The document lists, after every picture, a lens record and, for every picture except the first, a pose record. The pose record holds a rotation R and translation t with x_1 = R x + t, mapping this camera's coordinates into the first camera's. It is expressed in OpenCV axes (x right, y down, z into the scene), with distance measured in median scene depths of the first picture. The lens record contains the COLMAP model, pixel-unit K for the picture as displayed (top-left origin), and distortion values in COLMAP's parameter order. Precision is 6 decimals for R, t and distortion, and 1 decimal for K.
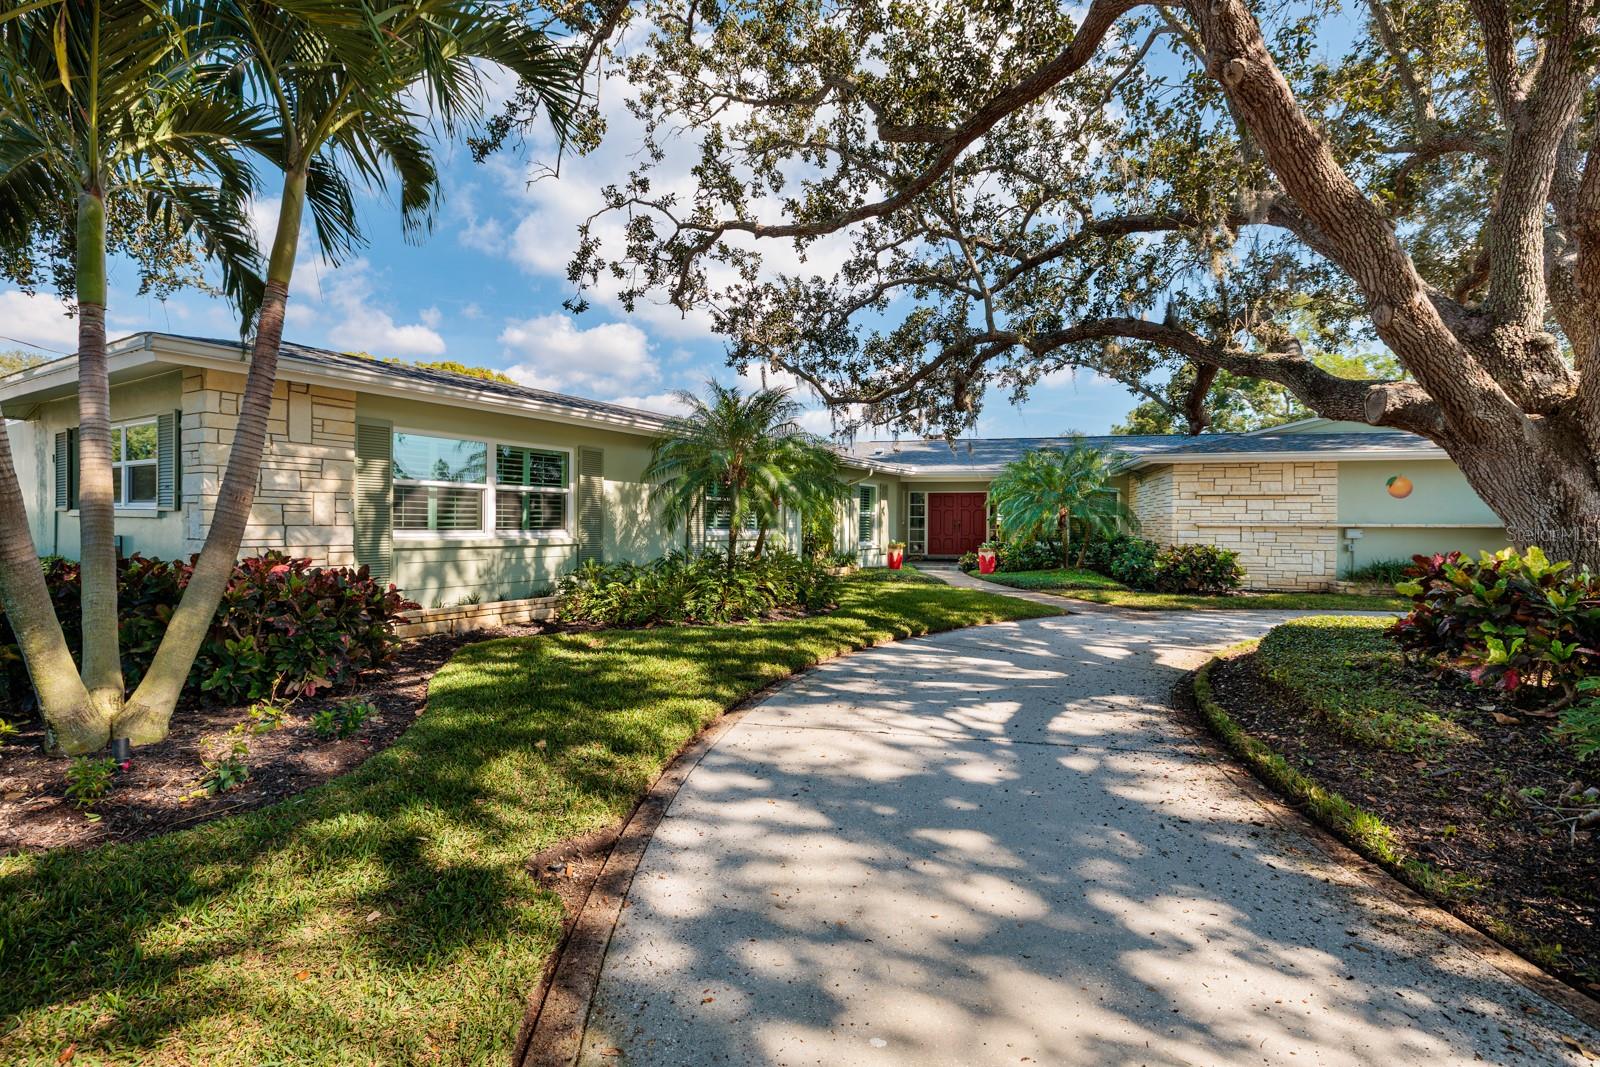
lens RADIAL K [[723.9, 0, 799.7], [0, 723.9, 531.7], [0, 0, 1]] dist [-0.003107, 0.000553]
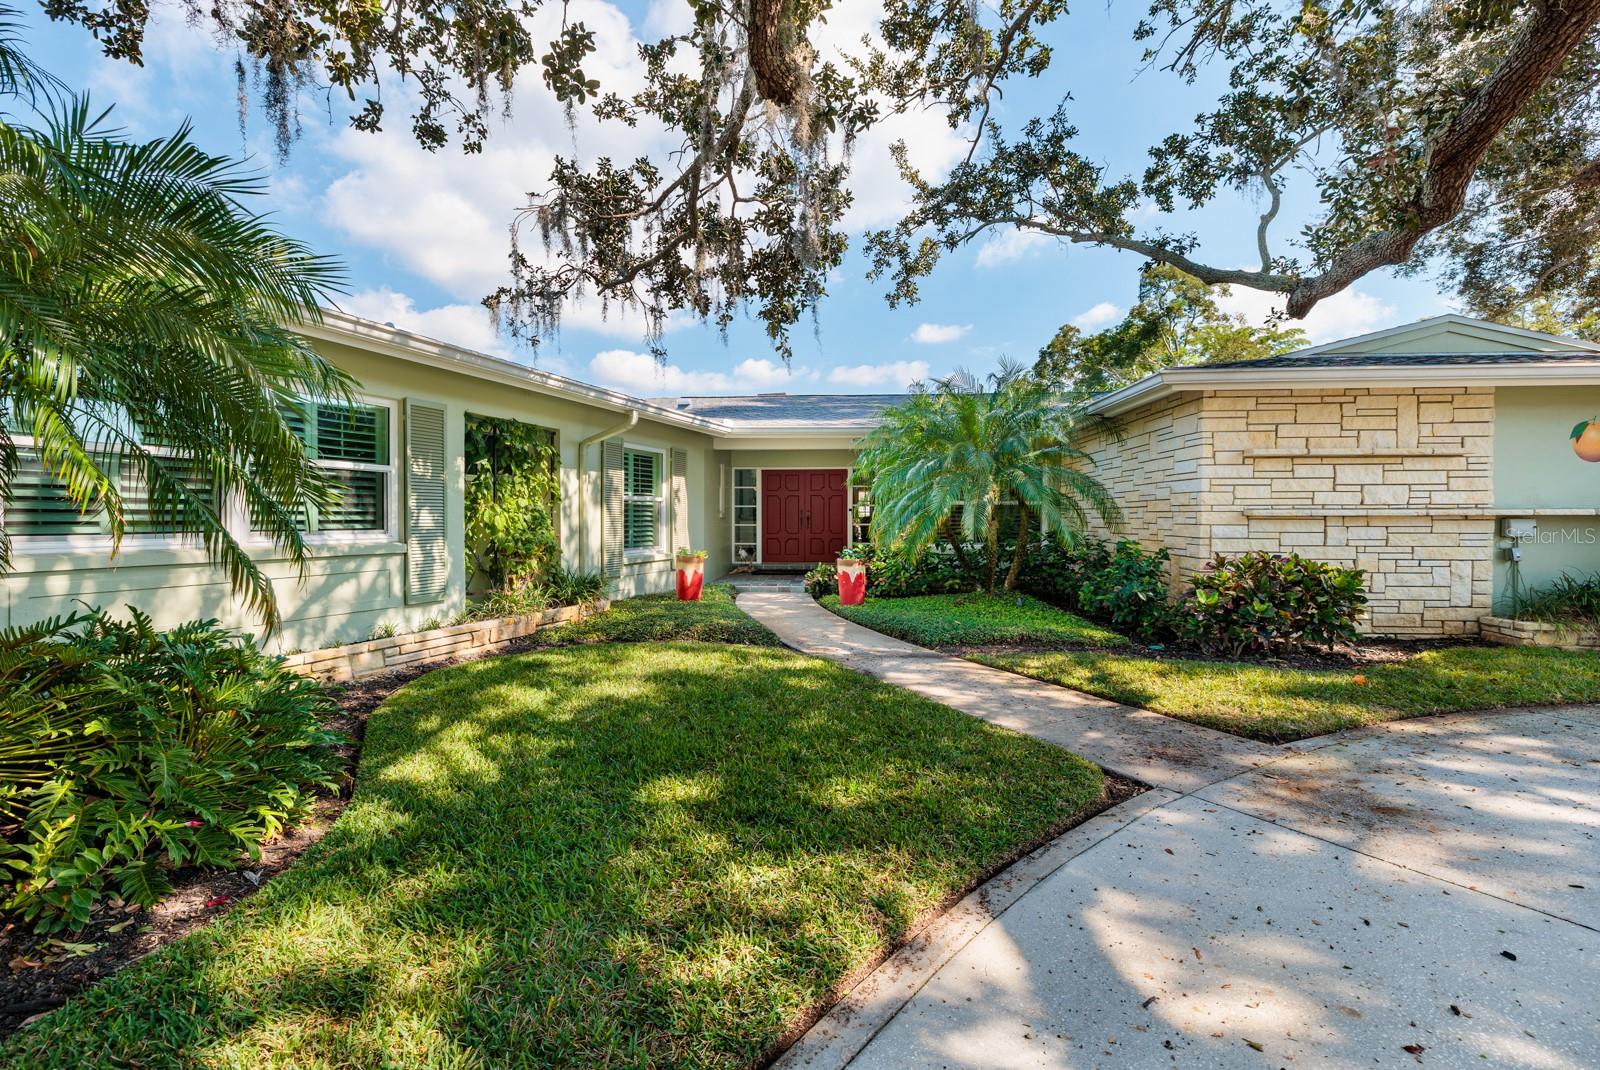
lens RADIAL K [[723.9, 0, 800.3], [0, 723.9, 528.5], [0, 0, 1]] dist [-0.003107, 0.000553]
pose [[0.981013, -0.011129, 0.193620, 0.144526], [0.010301, 0.999933, 0.005285, -0.005130], [-0.193666, -0.003190, 0.981062, 0.594963]]
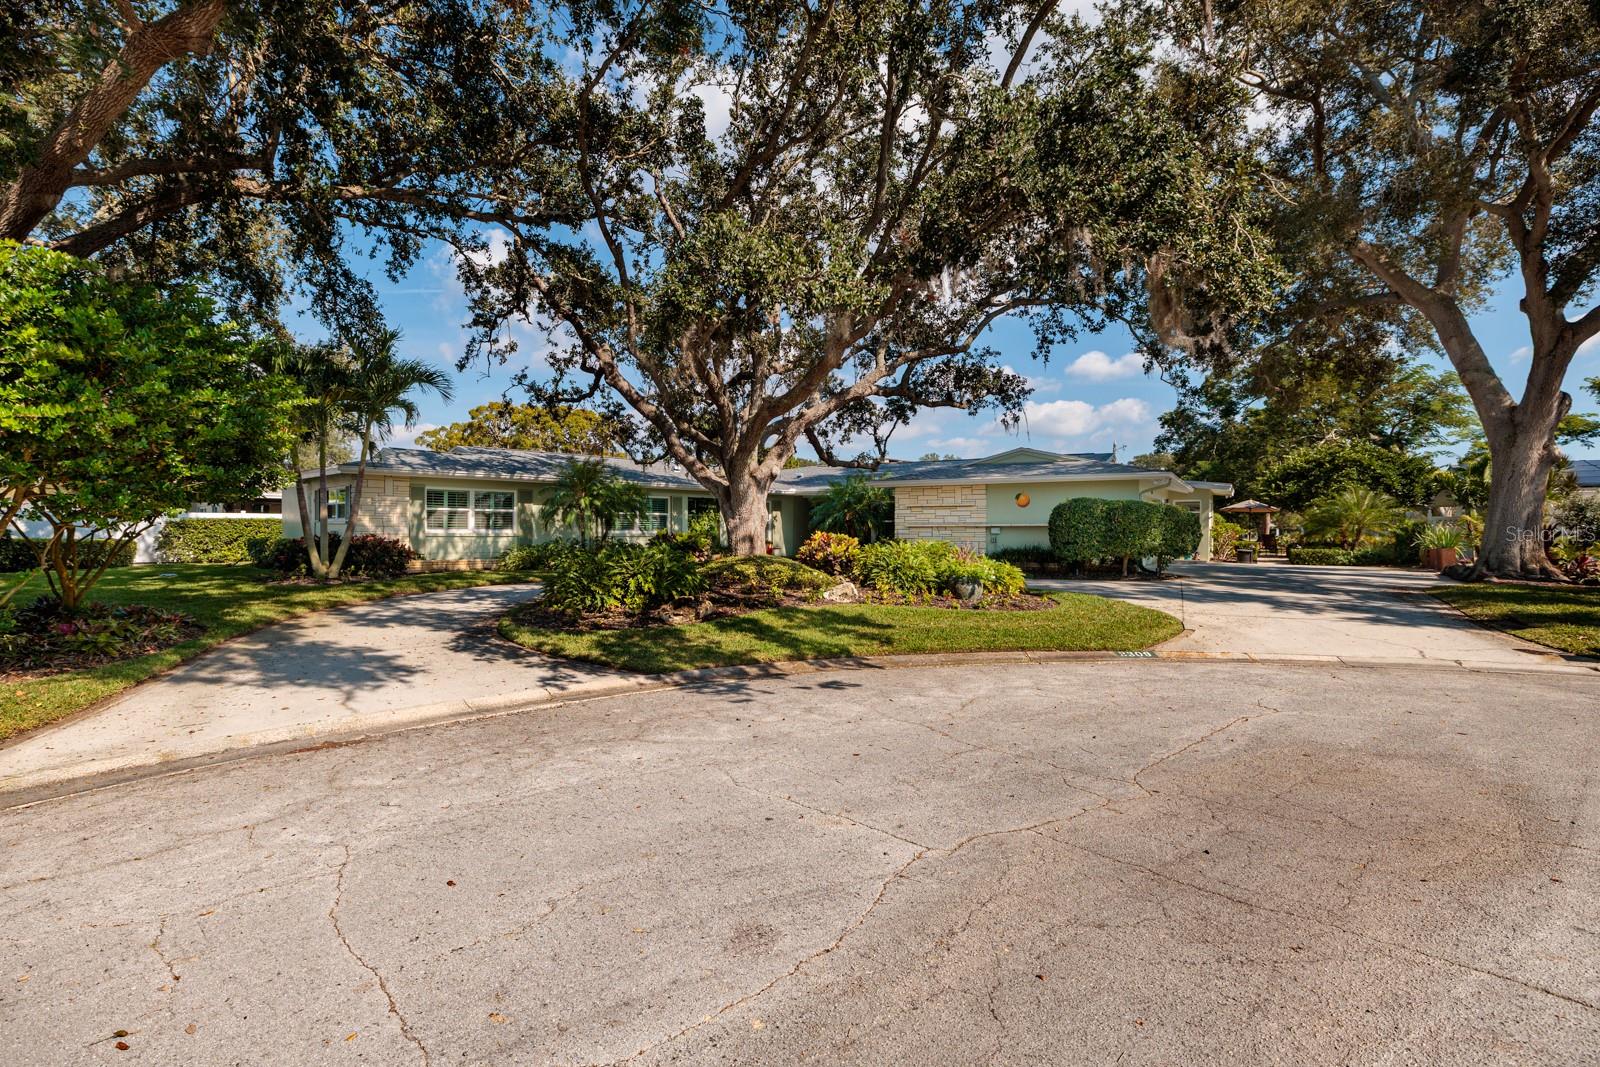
lens RADIAL K [[807.6, 0, 799.2], [0, 807.6, 520.3], [0, 0, 1]] dist [-0.000013, -0.000251]
pose [[0.970931, -0.009035, -0.239188, 0.793583], [0.002108, 0.999571, -0.029200, 0.031615], [0.239349, 0.027847, 0.970534, -0.809748]]
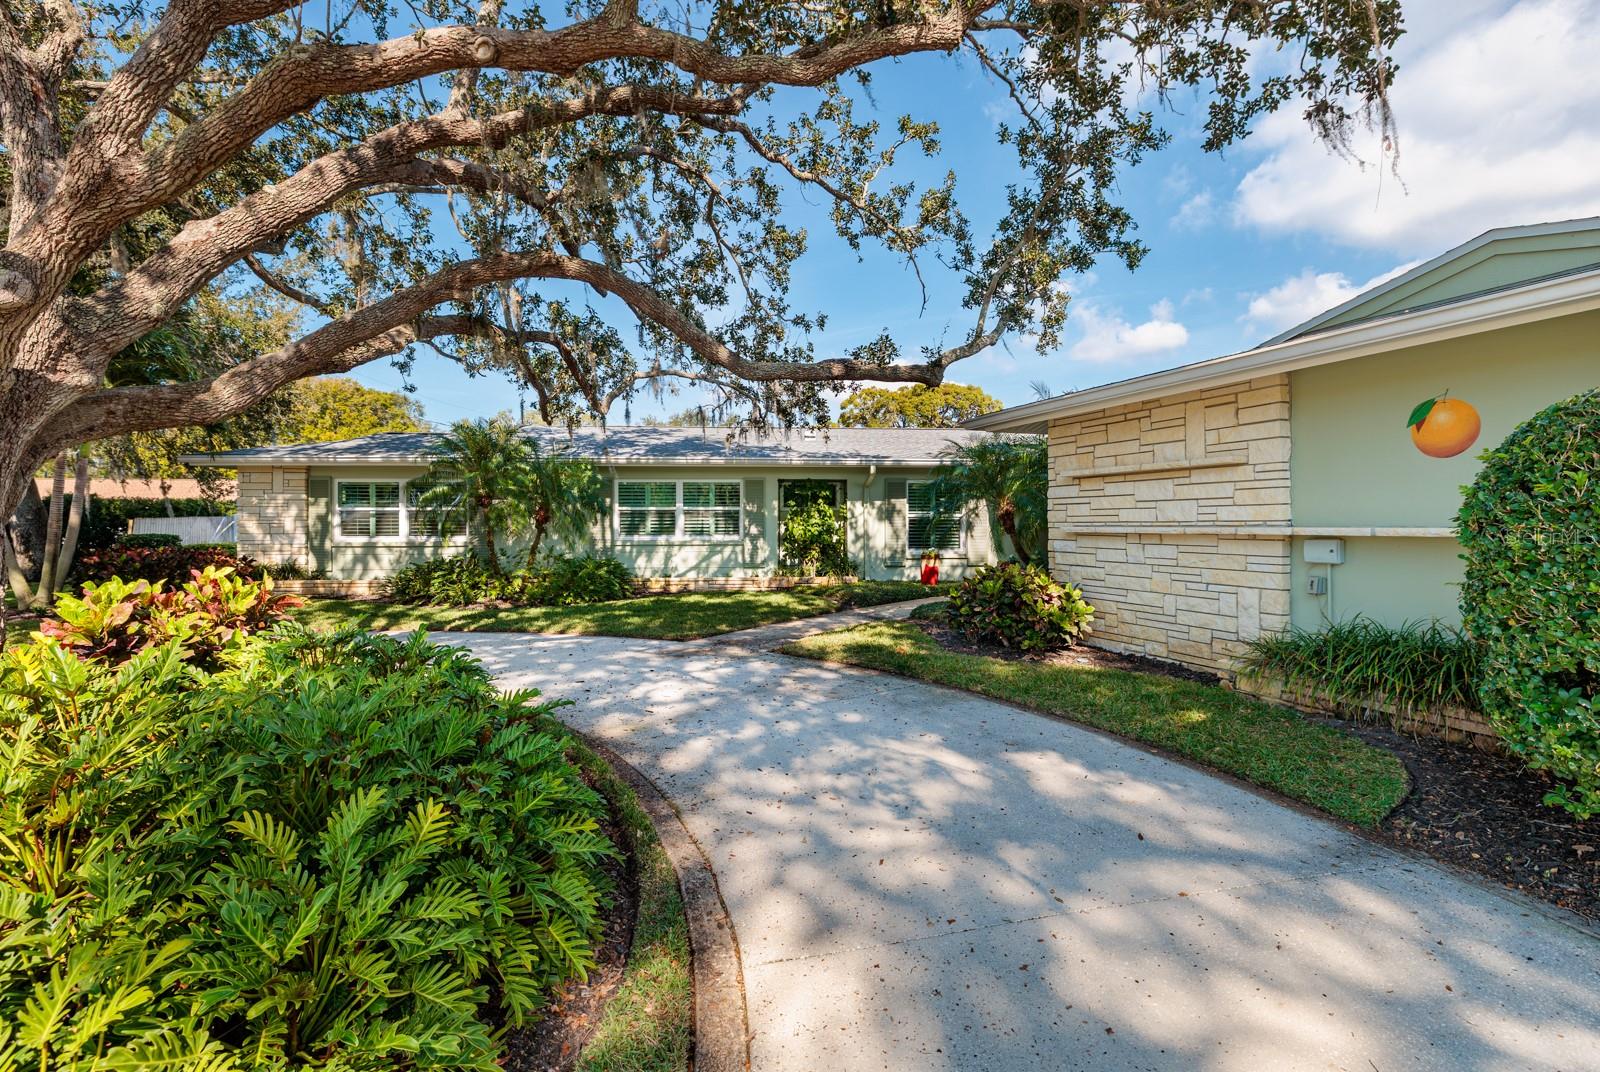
lens RADIAL K [[723.9, 0, 797.8], [0, 723.9, 514.8], [0, 0, 1]] dist [-0.003107, 0.000553]
pose [[0.583224, -0.018825, -0.812093, 0.952948], [-0.002157, 0.999692, -0.024723, -0.007446], [0.812308, 0.016171, 0.583004, 0.532130]]
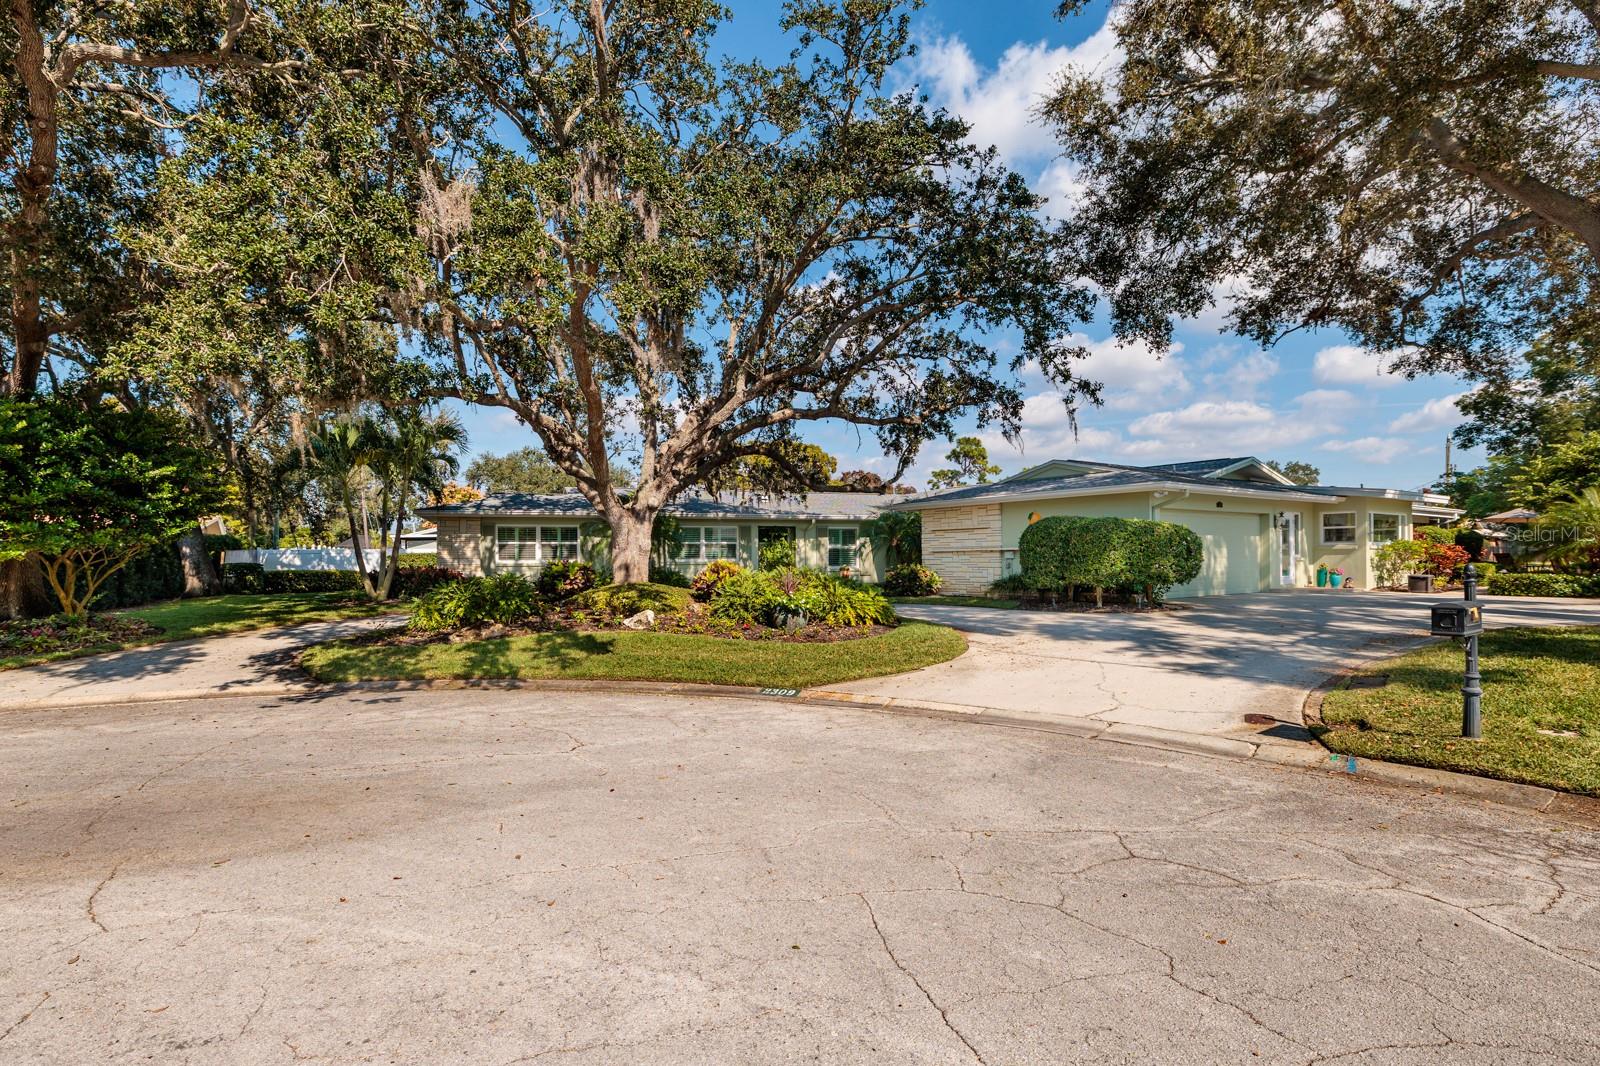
lens RADIAL K [[807.2, 0, 797.7], [0, 807.2, 537.7], [0, 0, 1]] dist [0.007455, 0.000204]
pose [[0.786805, -0.032200, -0.616362, 1.445405], [0.008077, 0.999090, -0.041884, 0.033059], [0.617149, 0.027977, 0.786348, -0.488394]]
